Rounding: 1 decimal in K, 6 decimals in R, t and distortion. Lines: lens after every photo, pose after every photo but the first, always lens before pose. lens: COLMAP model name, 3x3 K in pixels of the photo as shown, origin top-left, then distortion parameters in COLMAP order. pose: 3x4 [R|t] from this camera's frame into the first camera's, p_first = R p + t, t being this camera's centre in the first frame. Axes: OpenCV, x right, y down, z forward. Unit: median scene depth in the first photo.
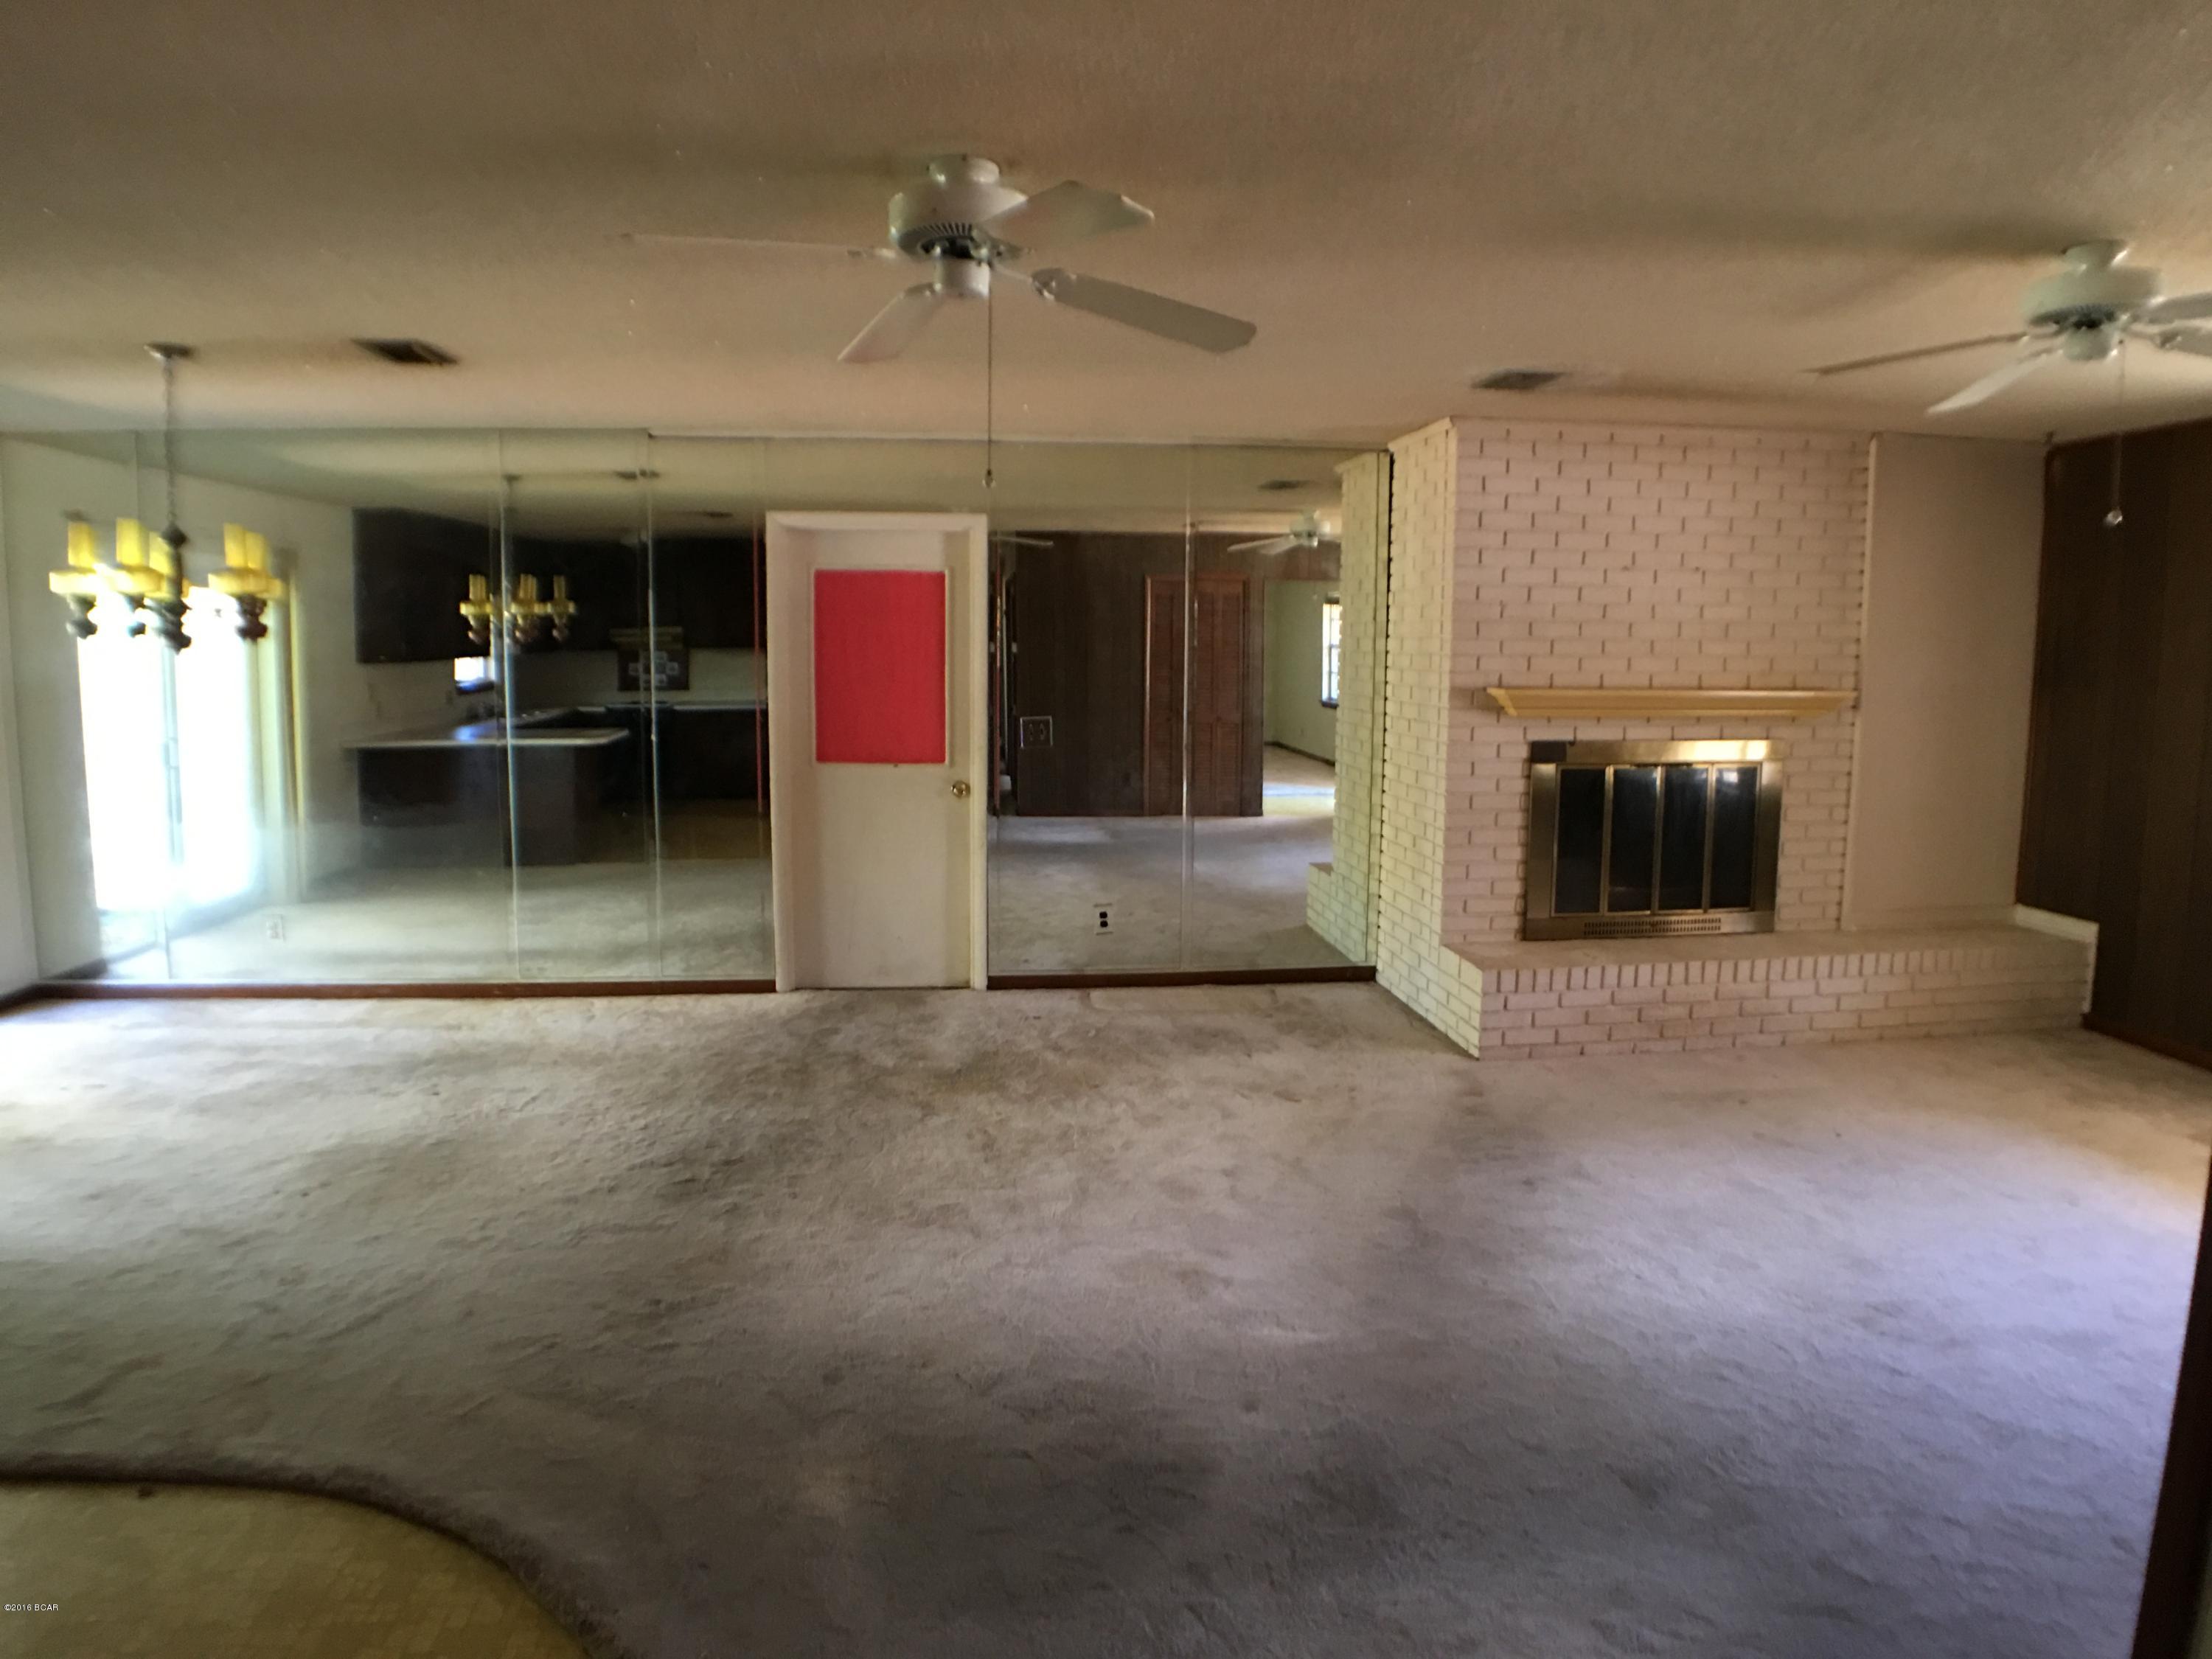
lens RADIAL K [[1261.9, 0, 1090.1], [0, 1261.9, 808.5], [0, 0, 1]] dist [-0.103566, 0.023012]
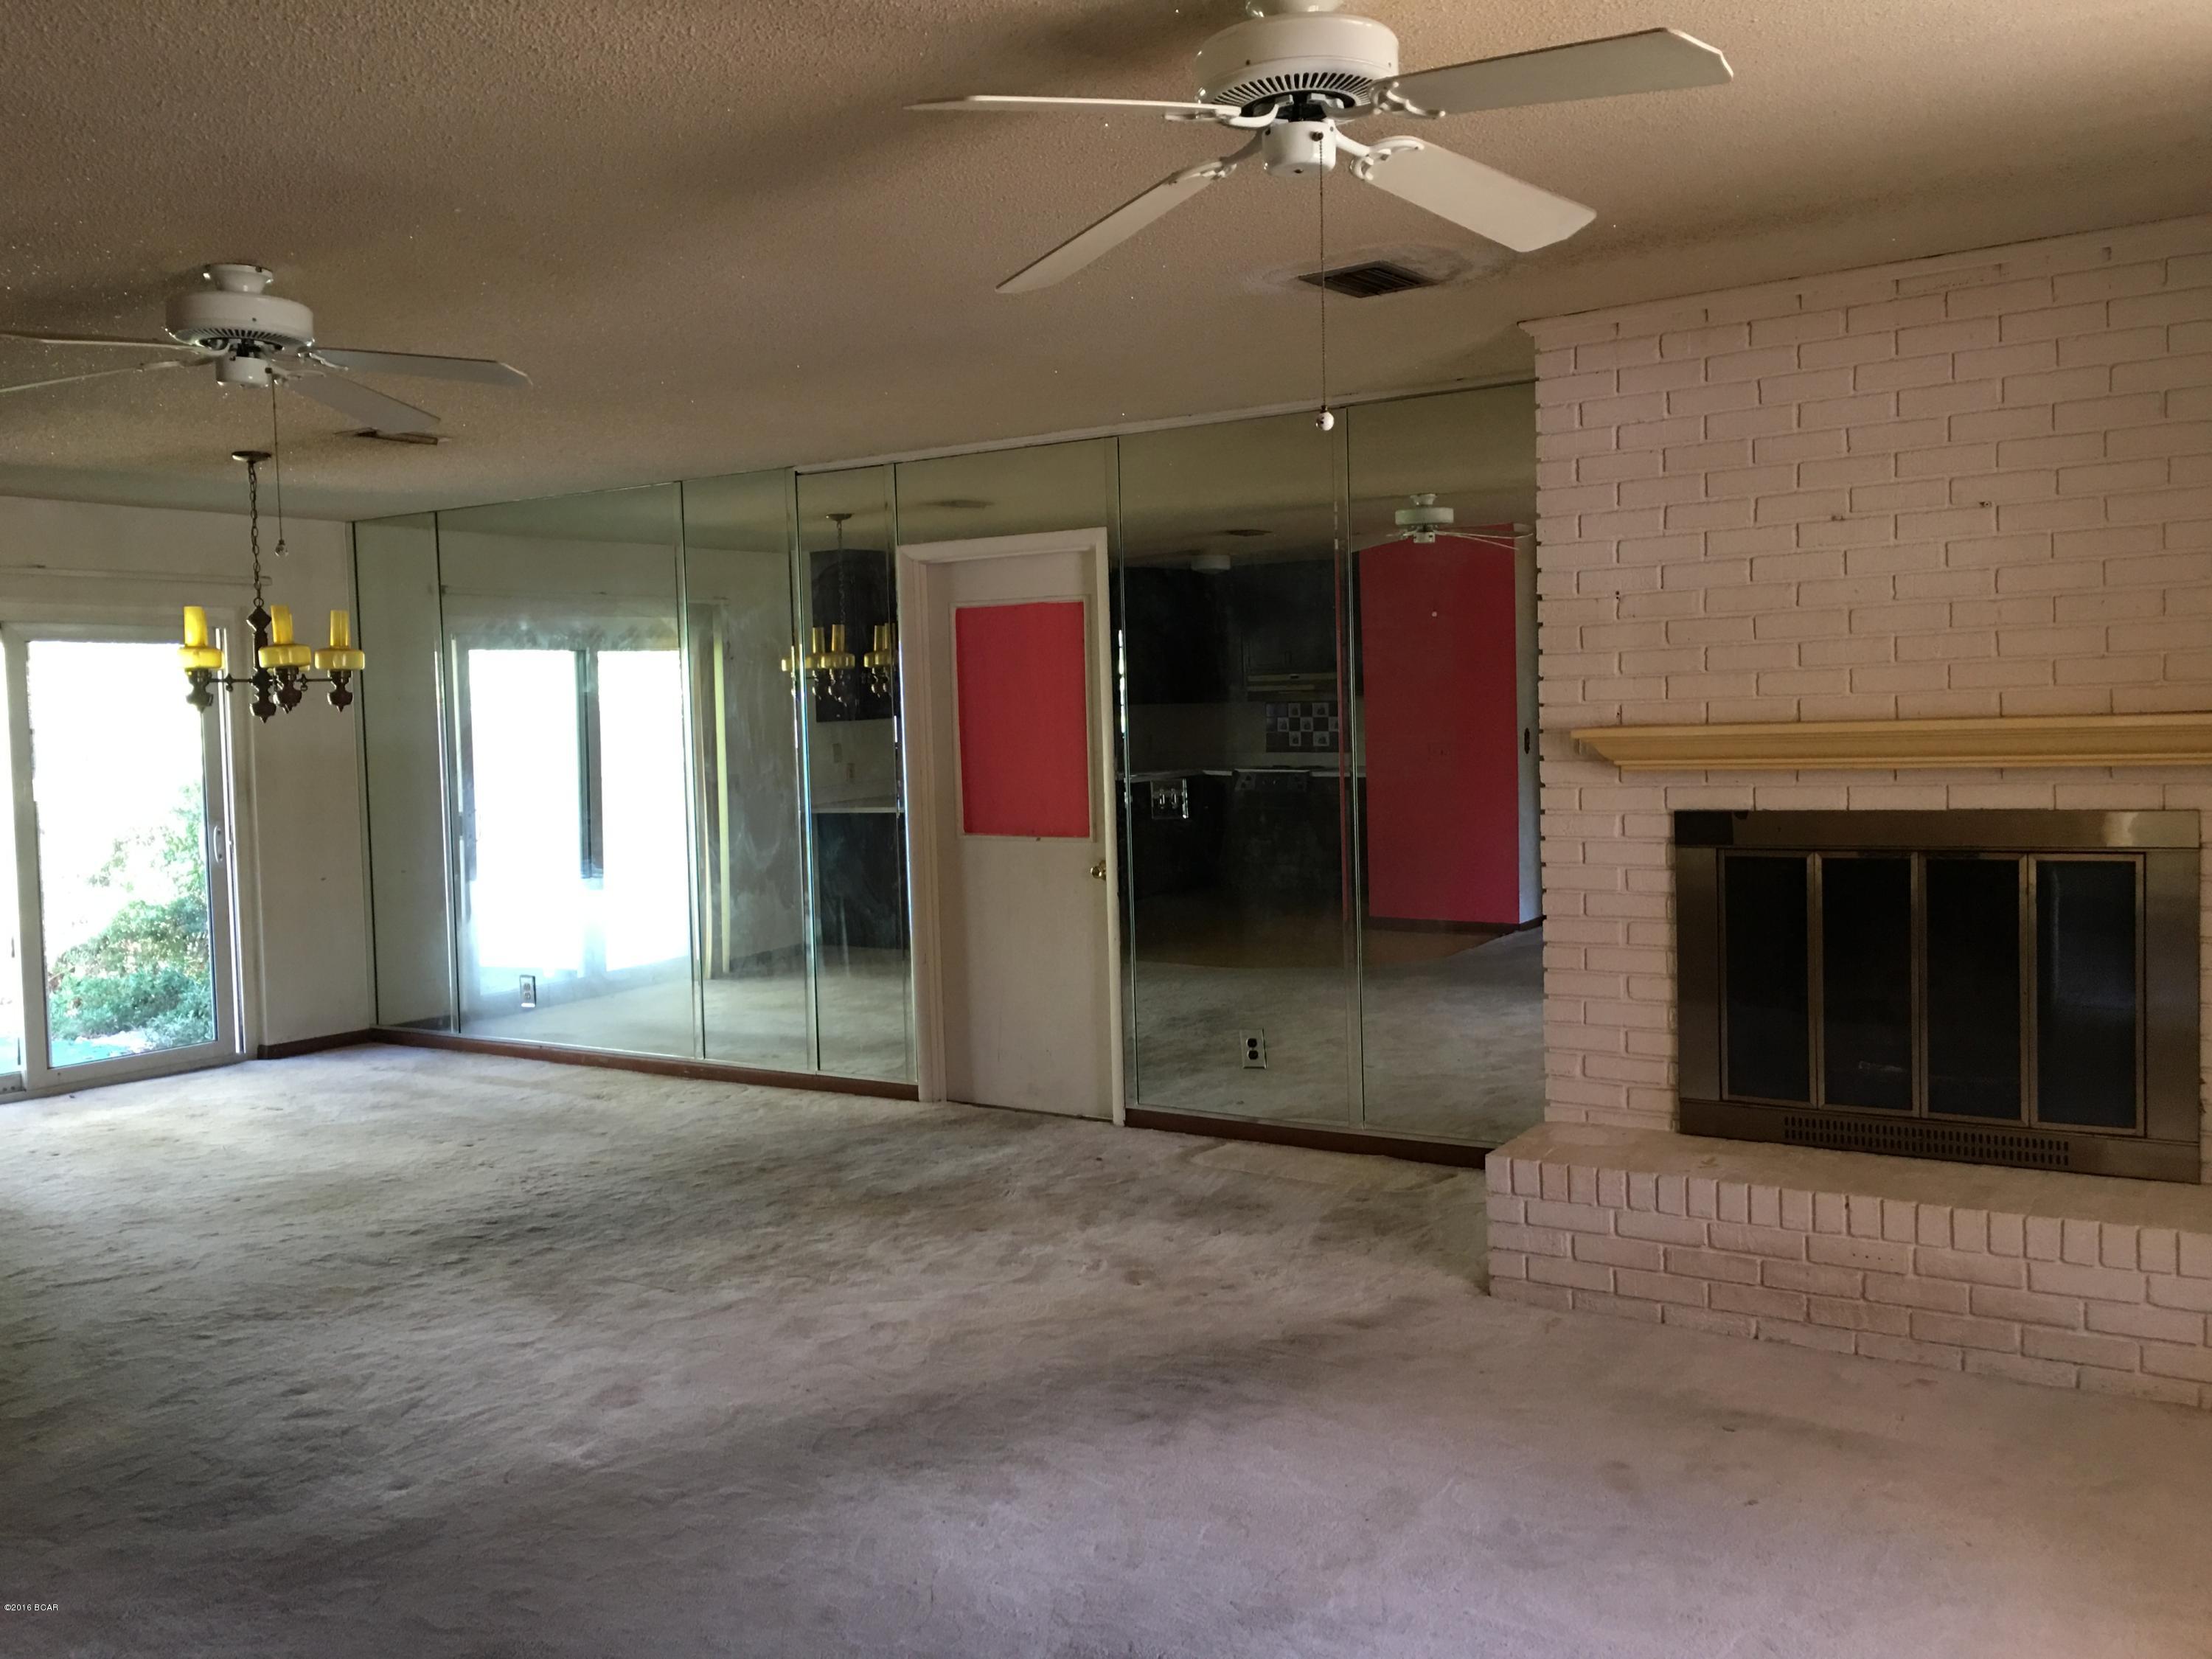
lens RADIAL K [[1866.9, 0, 1101.8], [0, 1866.9, 809.8], [0, 0, 1]] dist [0.079415, -0.115206]
pose [[0.772771, 0.005943, -0.634657, 0.756625], [-0.046942, 0.997753, -0.047815, 0.004555], [0.632947, 0.066743, 0.771313, 0.089993]]
